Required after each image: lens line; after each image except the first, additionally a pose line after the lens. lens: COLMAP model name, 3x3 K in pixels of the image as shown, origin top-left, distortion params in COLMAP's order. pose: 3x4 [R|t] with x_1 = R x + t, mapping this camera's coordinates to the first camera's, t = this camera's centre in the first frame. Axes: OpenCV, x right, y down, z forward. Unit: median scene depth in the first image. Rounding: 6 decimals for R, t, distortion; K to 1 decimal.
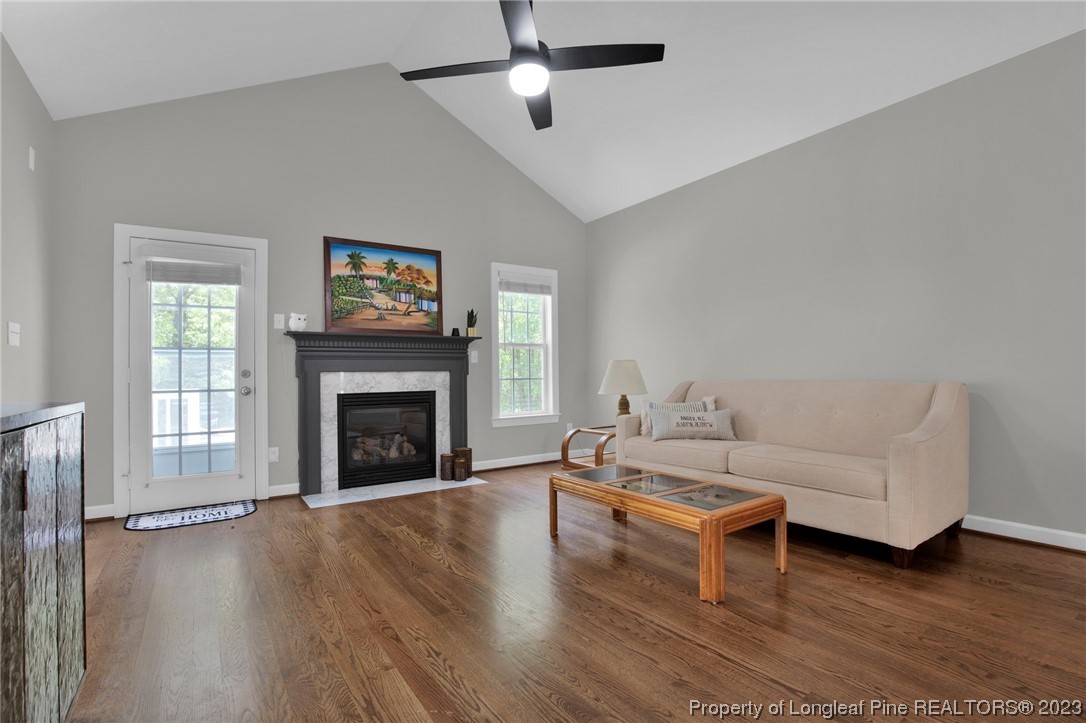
lens RADIAL K [[508.4, 0, 543.6], [0, 508.4, 360.9], [0, 0, 1]] dist [-0.033550, 0.003723]
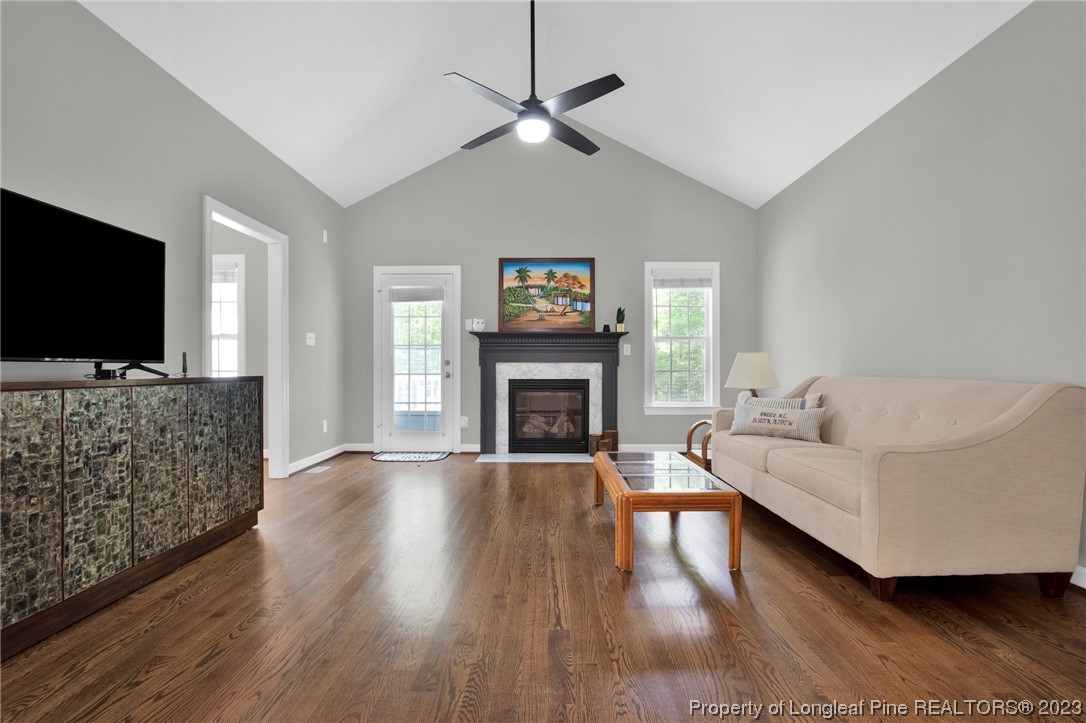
lens RADIAL K [[508.4, 0, 546.2], [0, 508.4, 361.1], [0, 0, 1]] dist [-0.033550, 0.003723]
pose [[0.819956, 0.009004, -0.572356, 0.416848], [0.001582, 0.999837, 0.017996, -0.003957], [0.572425, -0.015661, 0.819808, -0.010513]]
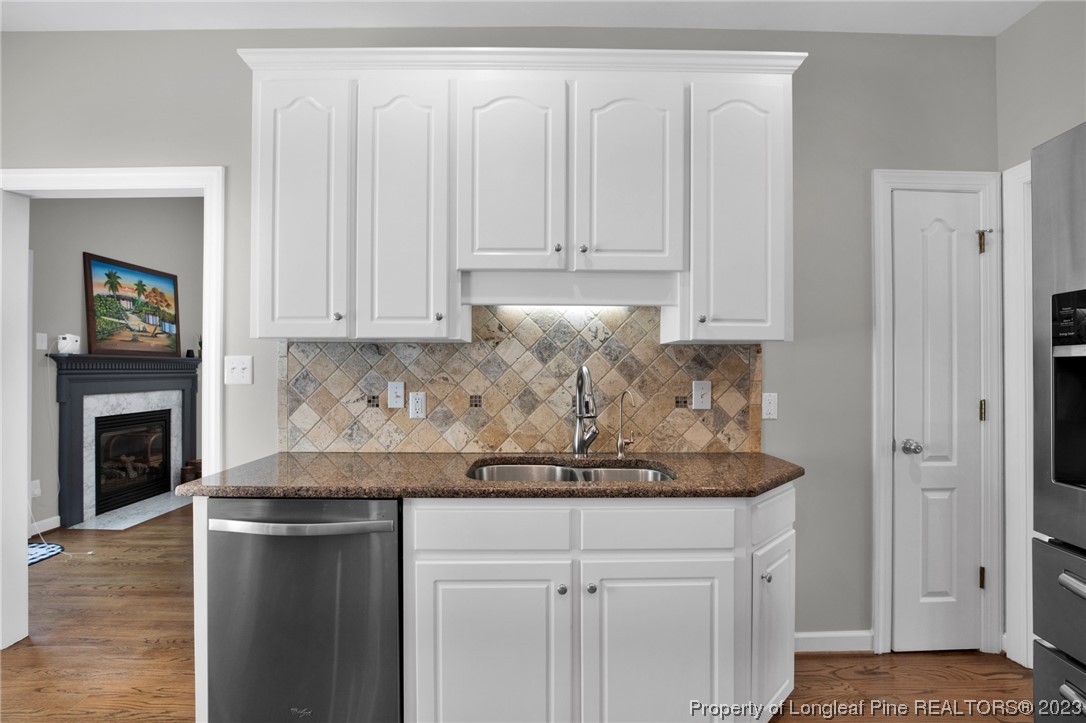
lens RADIAL K [[508.4, 0, 537.0], [0, 508.4, 365.7], [0, 0, 1]] dist [-0.033550, 0.003723]
pose [[0.557691, 0.018630, 0.829839, -0.728651], [-0.029464, 0.999562, -0.002638, -0.056108], [-0.829525, -0.022979, 0.557996, -0.227879]]
